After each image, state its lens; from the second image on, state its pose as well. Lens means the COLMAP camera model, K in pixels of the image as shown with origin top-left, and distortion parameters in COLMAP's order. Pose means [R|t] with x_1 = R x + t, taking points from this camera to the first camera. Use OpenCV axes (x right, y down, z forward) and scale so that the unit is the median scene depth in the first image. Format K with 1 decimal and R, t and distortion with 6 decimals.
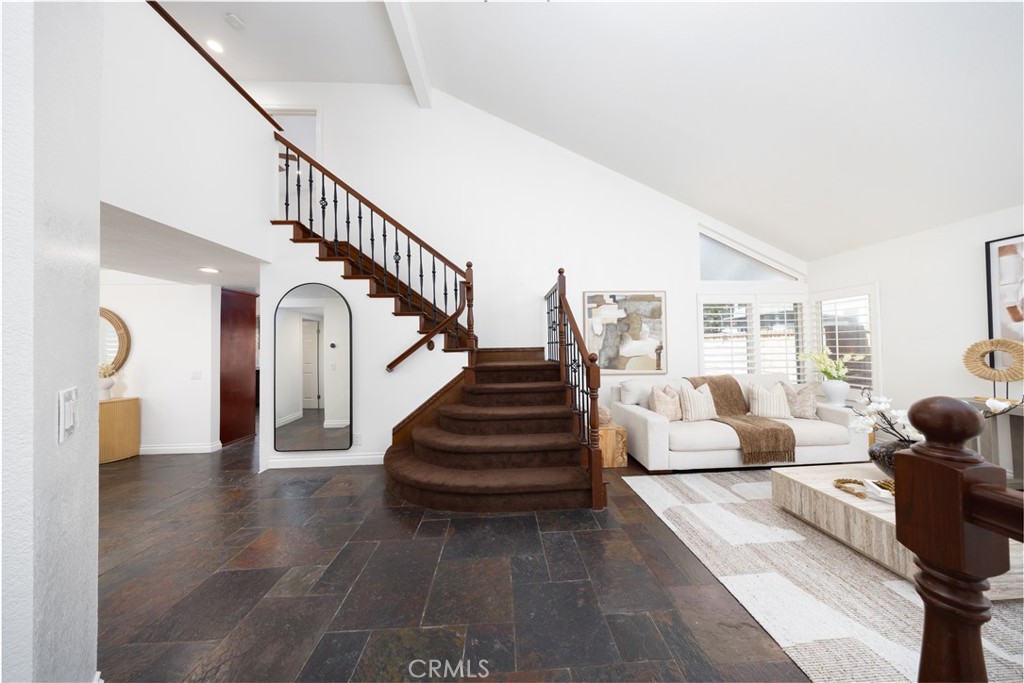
lens RADIAL K [[294.6, 0, 515.2], [0, 294.6, 340.5], [0, 0, 1]] dist [-0.004865, -0.000008]
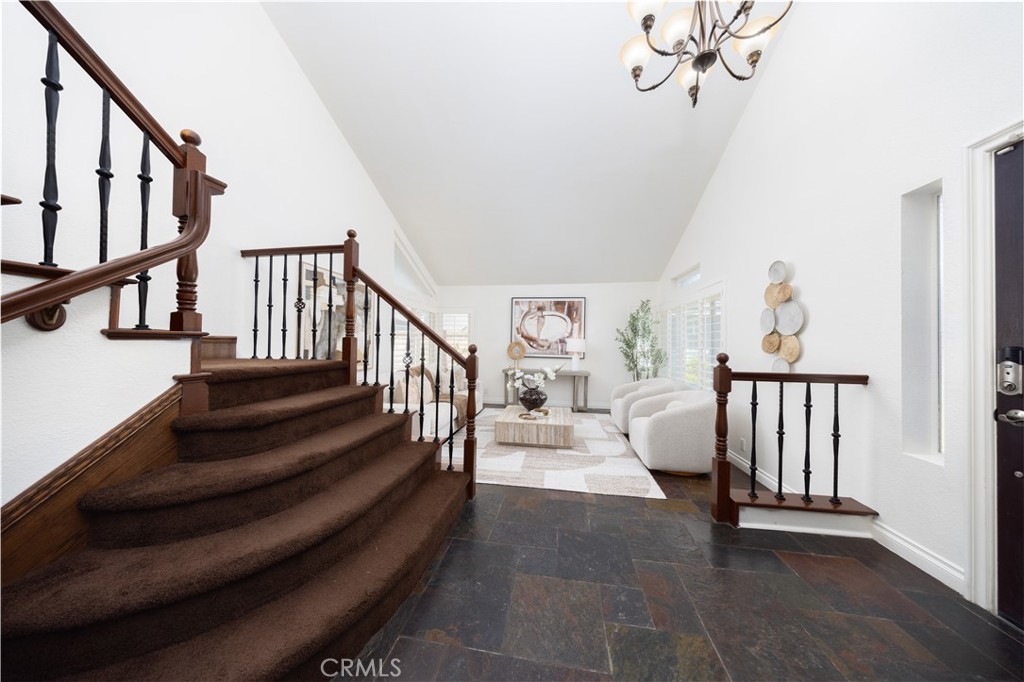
lens RADIAL K [[294.6, 0, 515.2], [0, 294.6, 340.0], [0, 0, 1]] dist [-0.004865, -0.000008]
pose [[0.204563, 0.030416, 0.978381, -0.357376], [-0.036884, 0.999047, -0.023347, 0.023024], [-0.978158, -0.031311, 0.205489, 0.333668]]
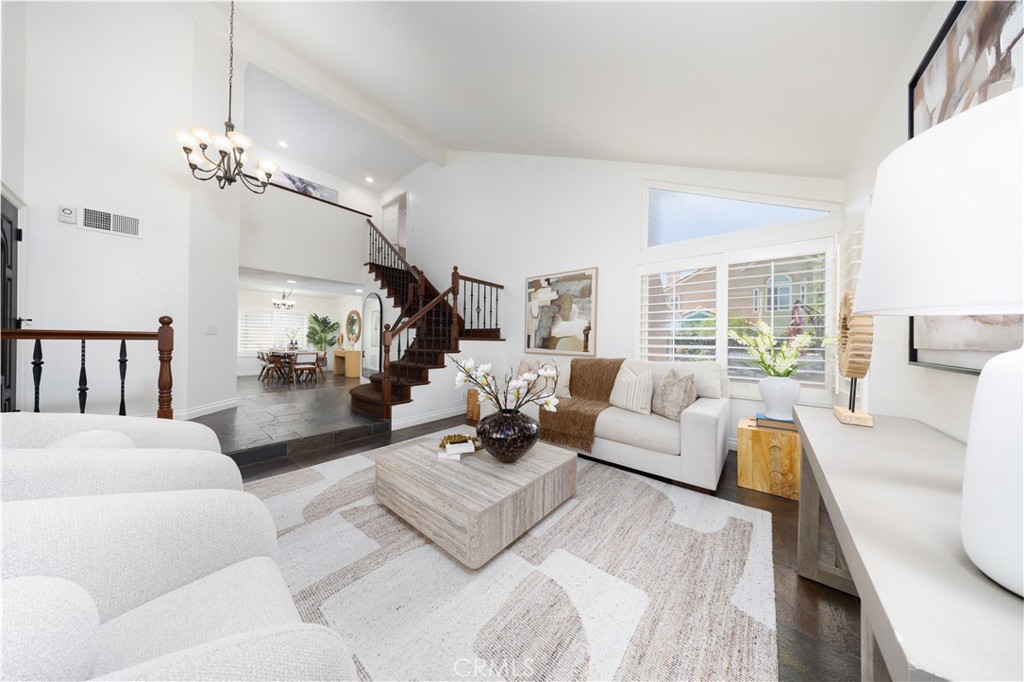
lens RADIAL K [[294.6, 0, 515.2], [0, 294.6, 340.0], [0, 0, 1]] dist [-0.004865, -0.000008]
pose [[0.735914, 0.023588, -0.676664, 0.965904], [-0.012082, 0.999691, 0.021708, 0.044021], [0.676968, -0.007800, 0.735971, 0.147425]]
